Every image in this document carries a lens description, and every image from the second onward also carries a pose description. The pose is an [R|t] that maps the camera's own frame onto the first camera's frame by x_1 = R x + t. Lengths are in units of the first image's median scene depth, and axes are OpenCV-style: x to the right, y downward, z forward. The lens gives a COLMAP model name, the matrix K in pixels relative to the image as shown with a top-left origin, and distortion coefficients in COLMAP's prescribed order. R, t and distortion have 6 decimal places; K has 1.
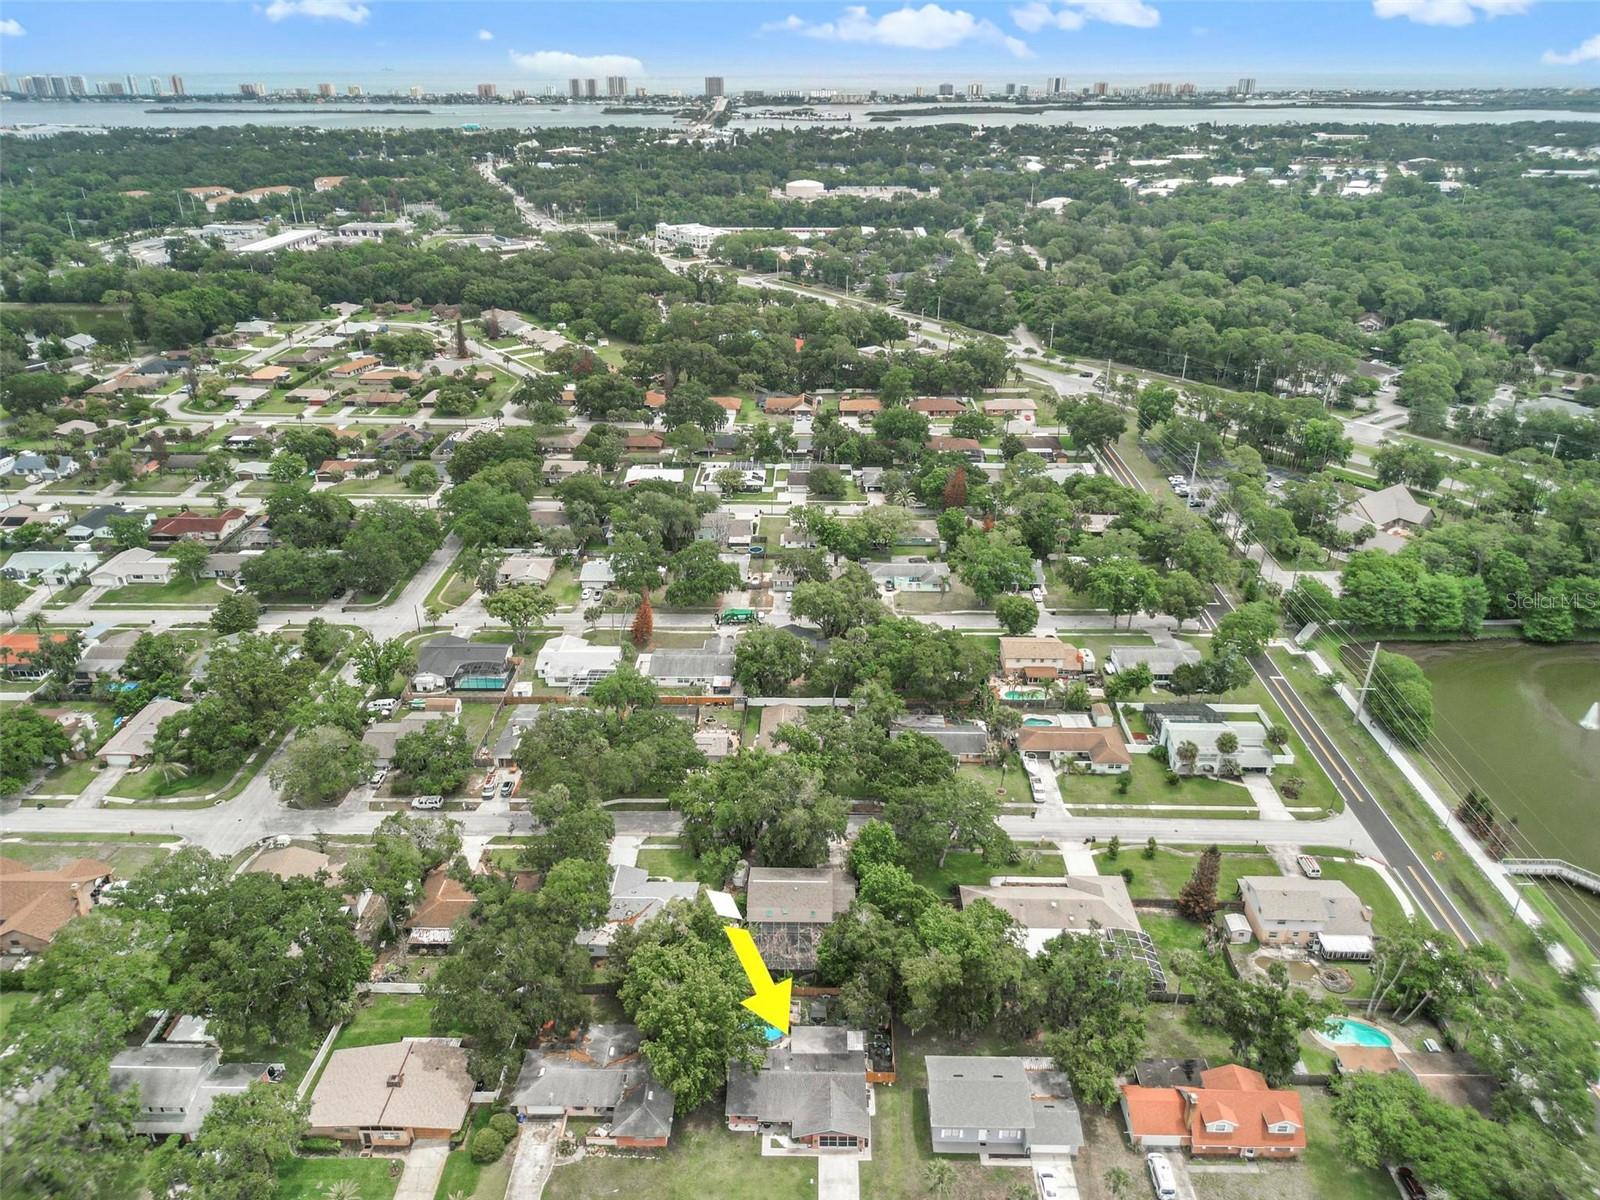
lens RADIAL K [[1125.2, 0, 800.0], [0, 1125.2, 600.0], [0, 0, 1]] dist [0.050361, -0.055485]
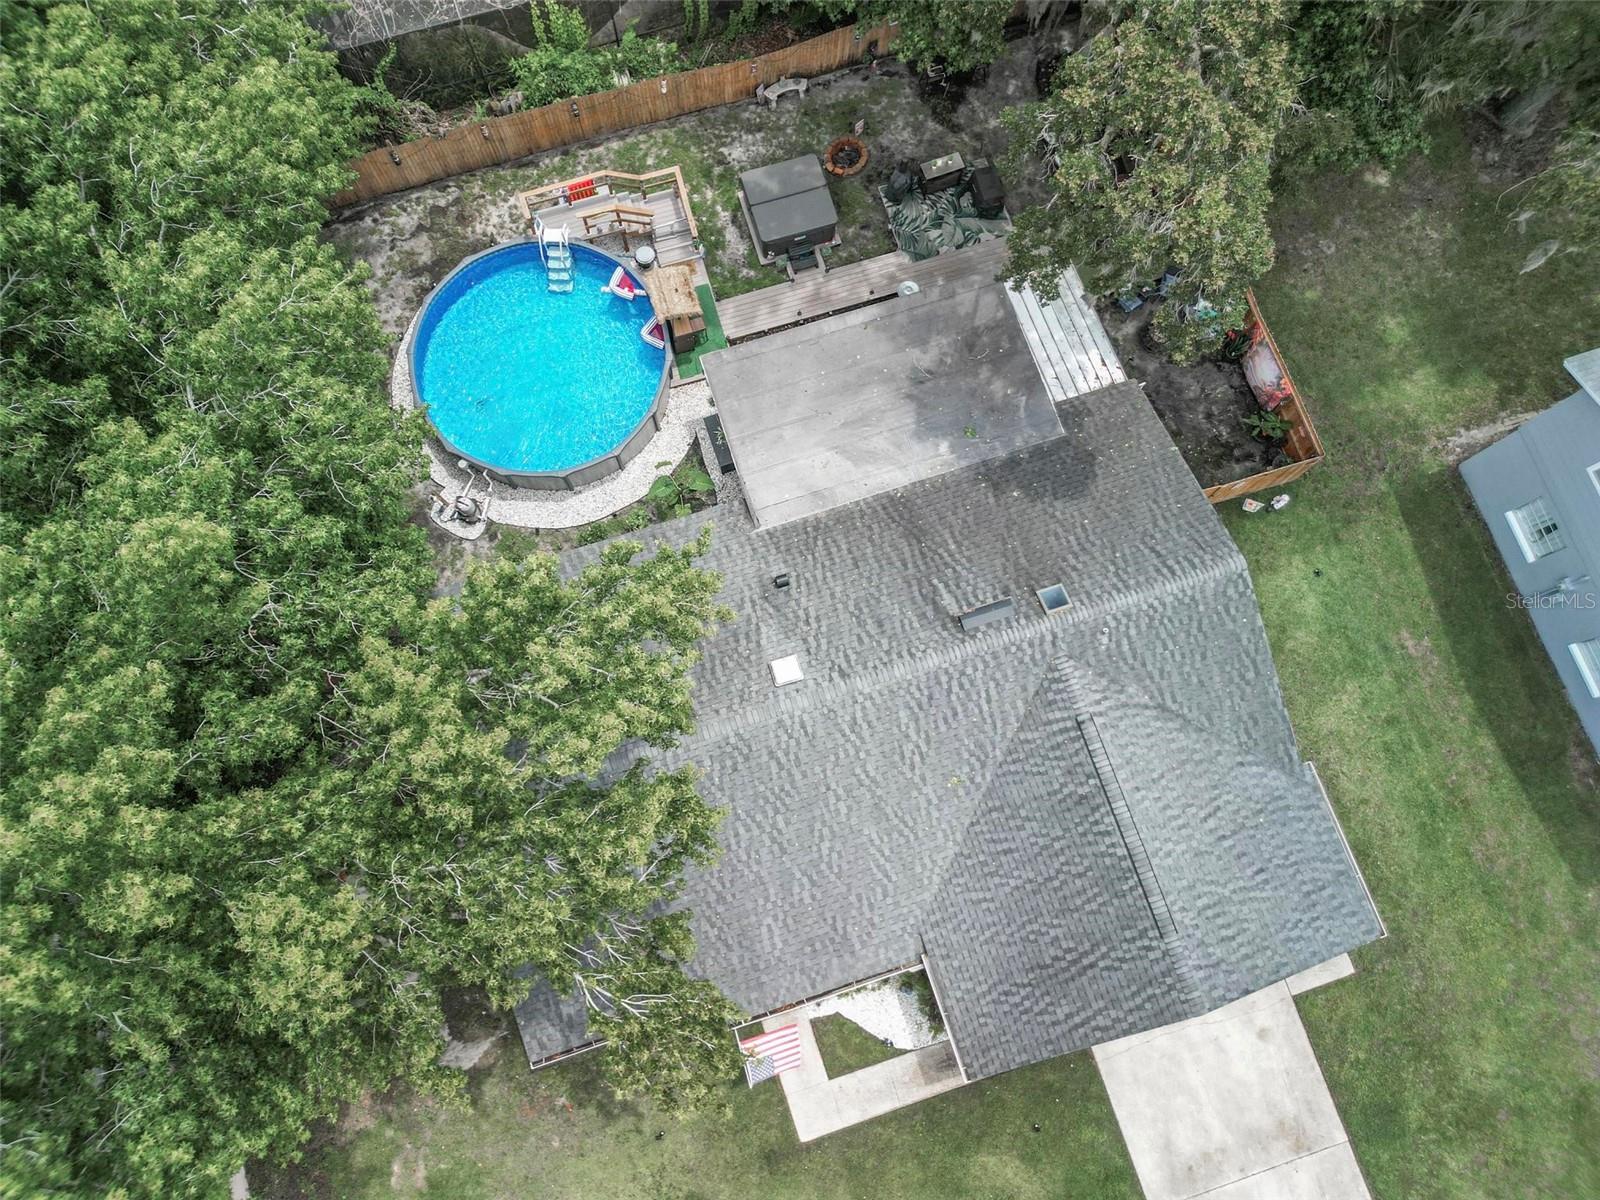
lens RADIAL K [[1116.9, 0, 800.0], [0, 1116.9, 600.0], [0, 0, 1]] dist [0.071979, -0.091109]
pose [[0.943831, -0.318321, 0.088627, -0.011216], [0.129232, 0.602467, 0.787612, 0.149953], [-0.304108, -0.731919, 0.609764, 0.487737]]
